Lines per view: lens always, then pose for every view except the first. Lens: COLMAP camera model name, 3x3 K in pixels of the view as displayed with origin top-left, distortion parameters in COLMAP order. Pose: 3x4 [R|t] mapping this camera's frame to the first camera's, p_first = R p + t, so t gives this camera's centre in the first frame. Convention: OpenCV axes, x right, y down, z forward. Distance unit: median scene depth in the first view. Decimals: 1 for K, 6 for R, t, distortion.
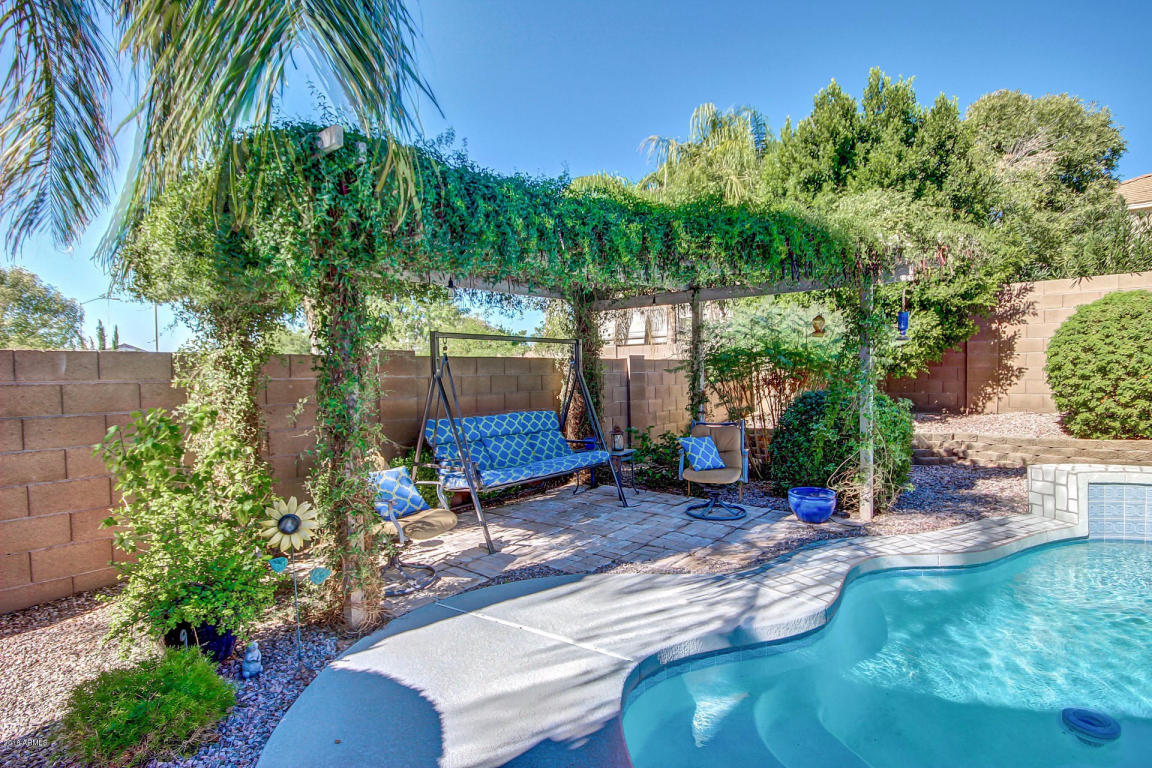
lens RADIAL K [[559.9, 0, 576.0], [0, 559.9, 384.0], [0, 0, 1]] dist [-0.002730, -0.000513]
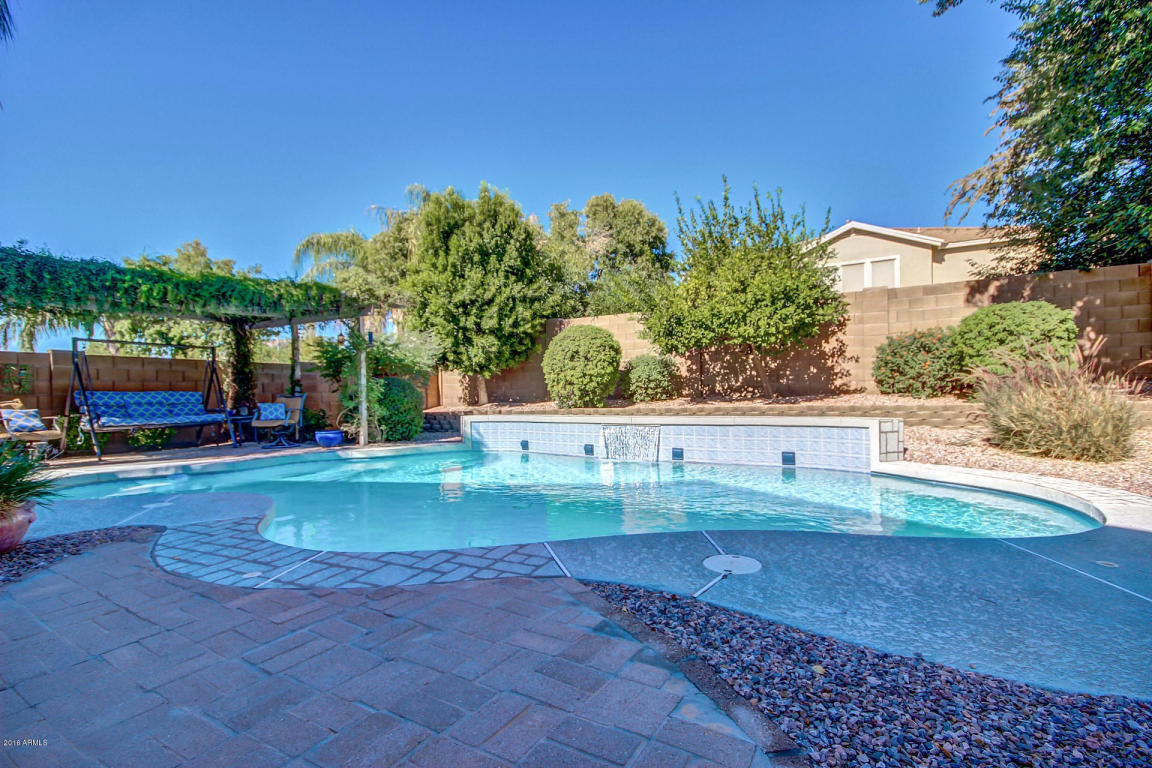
lens RADIAL K [[533.2, 0, 581.3], [0, 533.2, 392.0], [0, 0, 1]] dist [-0.005790, -0.000583]
pose [[0.975677, -0.006447, 0.219118, 0.598417], [0.014121, 0.999340, -0.033475, 0.098122], [-0.218758, 0.035755, 0.975124, -0.618307]]
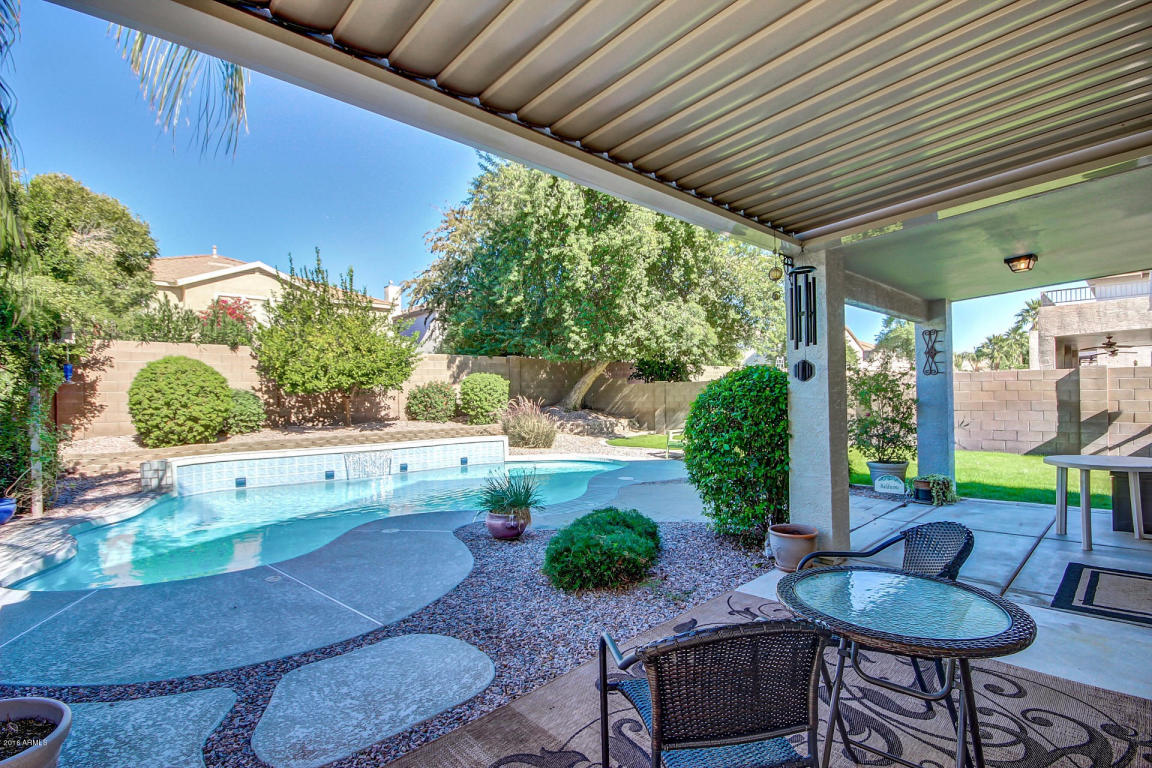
lens RADIAL K [[533.2, 0, 581.3], [0, 533.2, 392.0], [0, 0, 1]] dist [-0.005790, -0.000583]
pose [[0.078739, 0.012691, 0.996814, -0.478805], [0.040748, 0.999042, -0.015938, 0.013047], [-0.996062, 0.041873, 0.078147, -0.306216]]
